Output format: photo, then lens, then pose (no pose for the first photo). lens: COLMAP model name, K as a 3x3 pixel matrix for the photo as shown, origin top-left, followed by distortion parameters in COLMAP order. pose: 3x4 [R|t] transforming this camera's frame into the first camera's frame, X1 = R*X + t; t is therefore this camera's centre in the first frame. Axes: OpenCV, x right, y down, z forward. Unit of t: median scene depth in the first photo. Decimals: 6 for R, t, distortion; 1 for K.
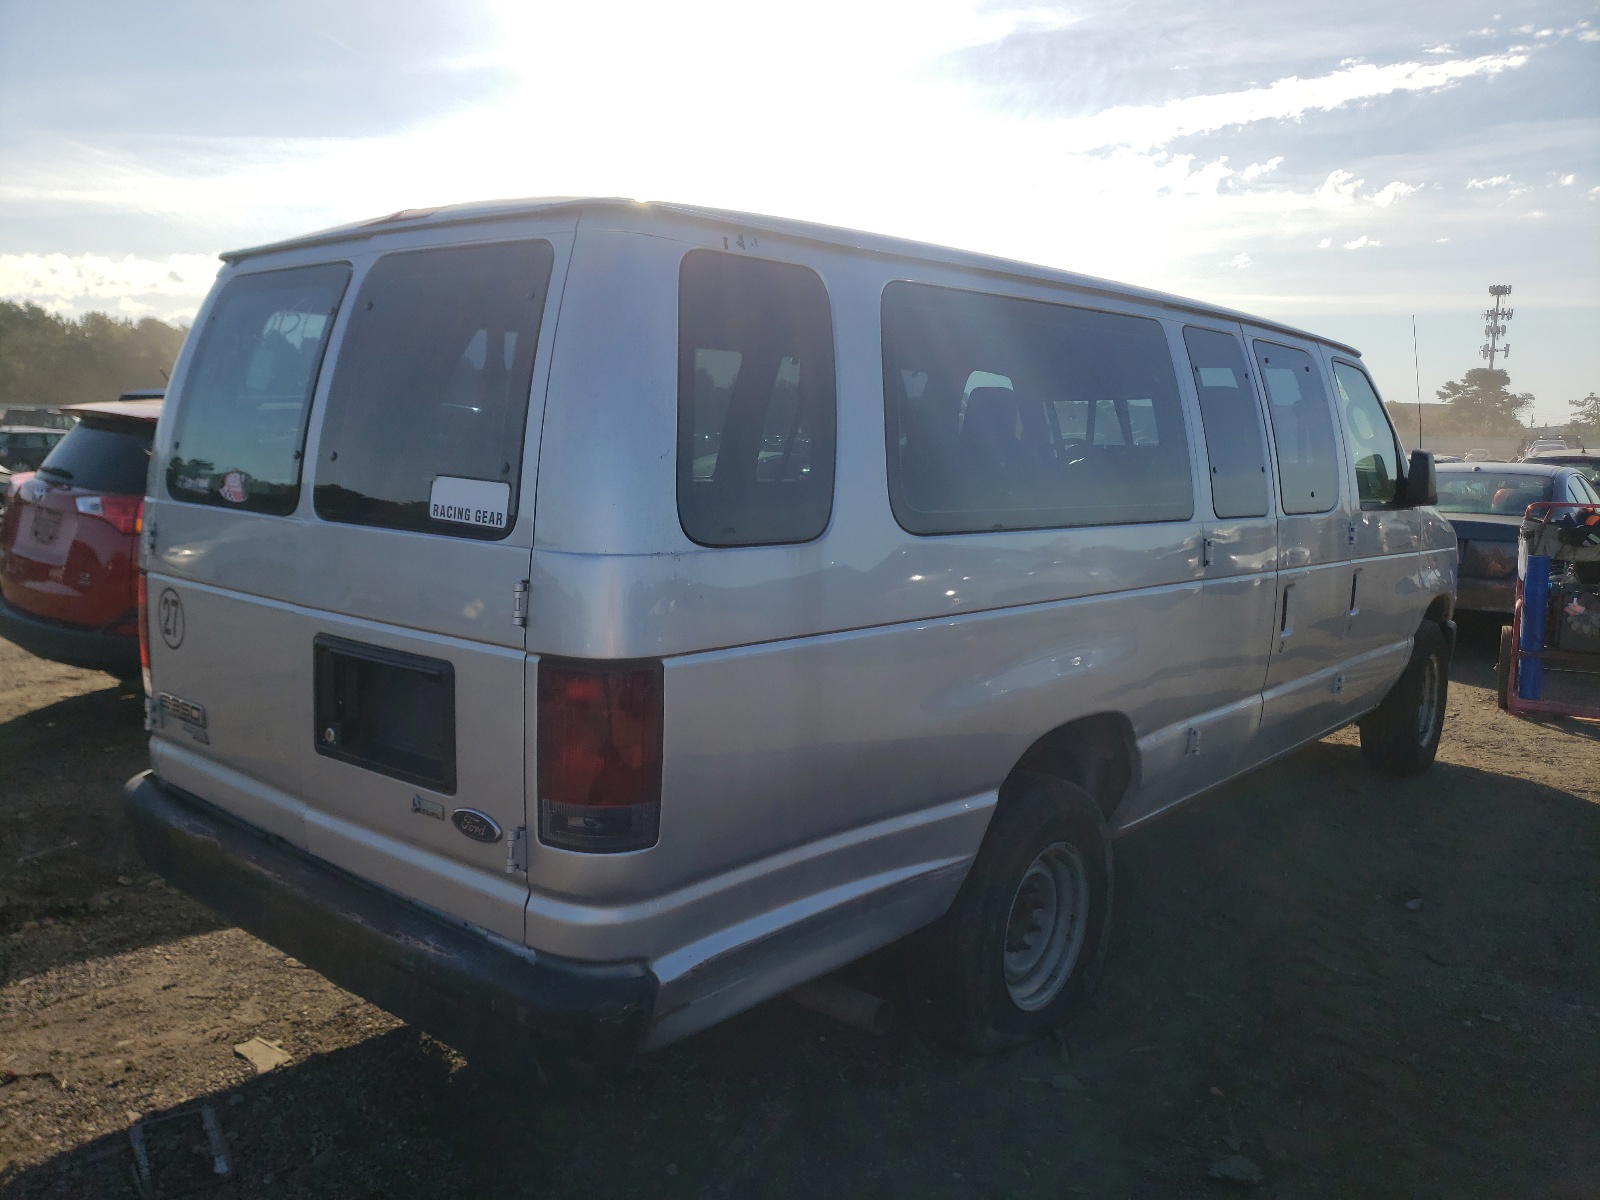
lens RADIAL K [[1342.4, 0, 800.0], [0, 1342.4, 600.0], [0, 0, 1]] dist [-0.010656, -0.000015]
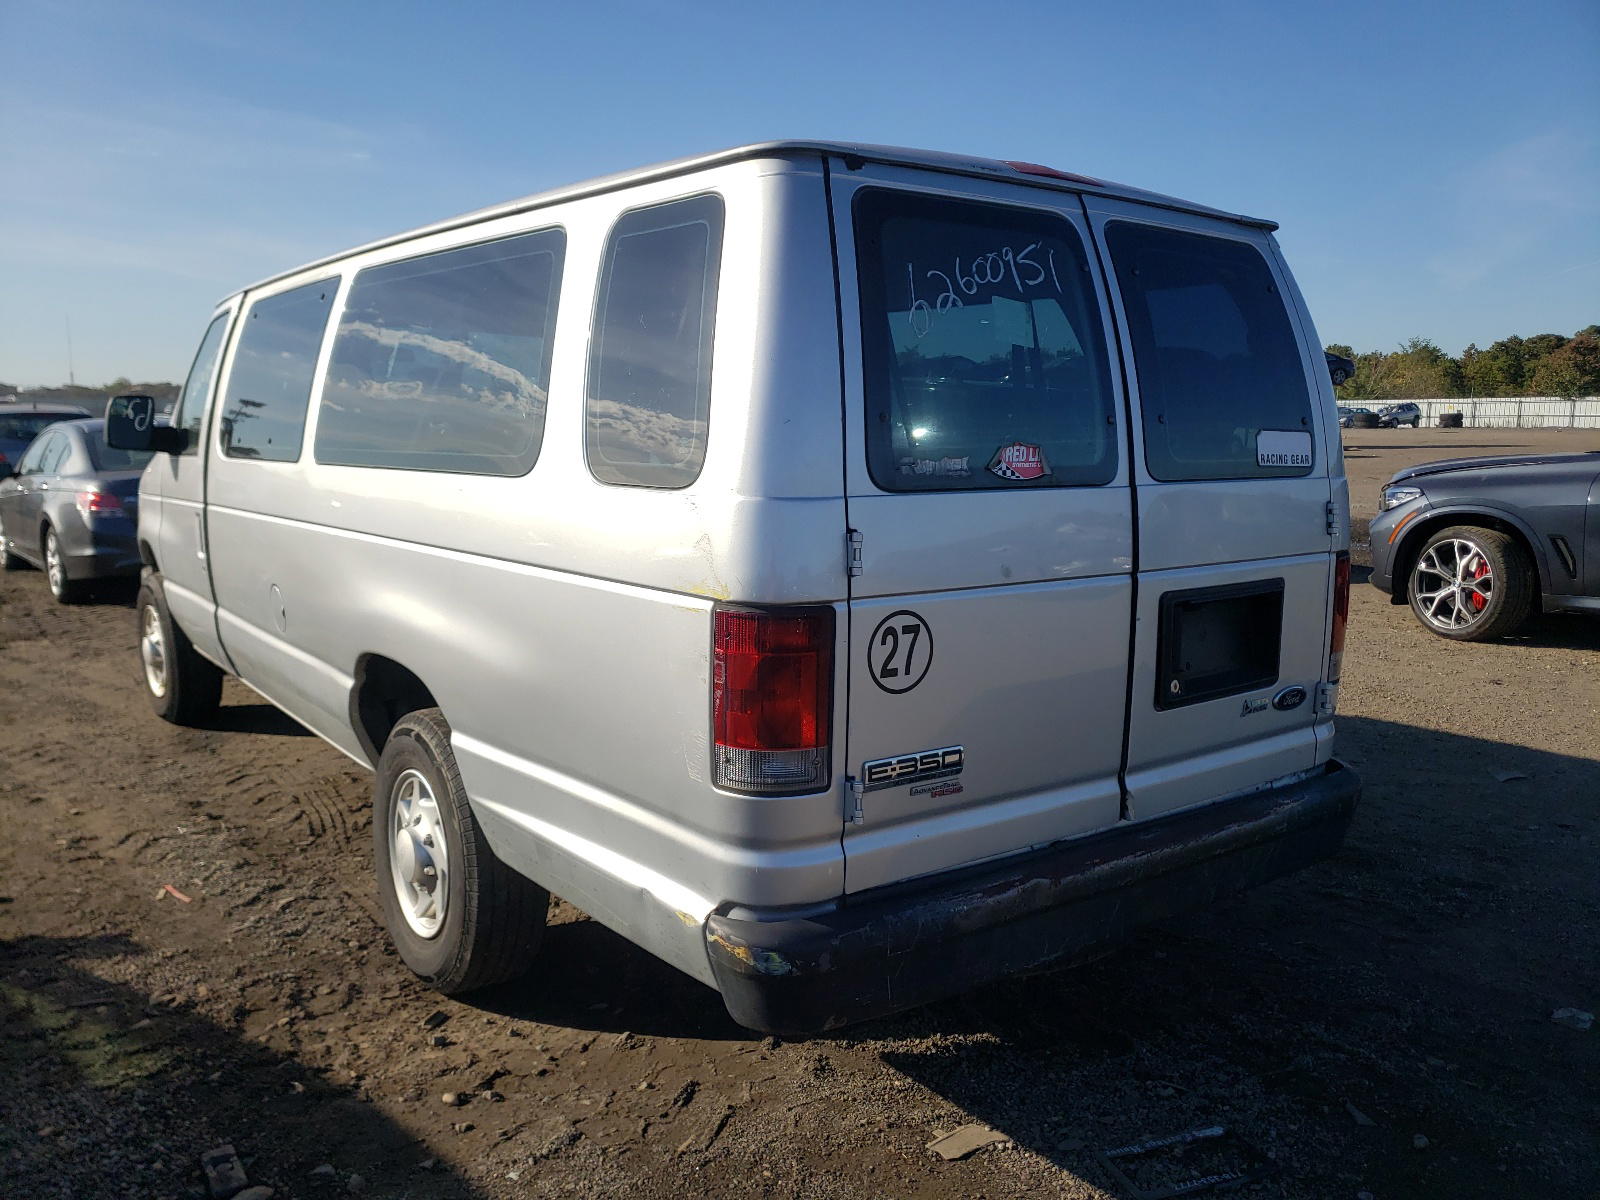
lens RADIAL K [[1342.4, 0, 800.0], [0, 1342.4, 600.0], [0, 0, 1]] dist [-0.010656, -0.000015]
pose [[0.167316, -0.159407, 0.972931, -1.462137], [0.118639, 0.982926, 0.140643, -0.153119], [-0.978739, 0.091896, 0.183371, 1.134537]]
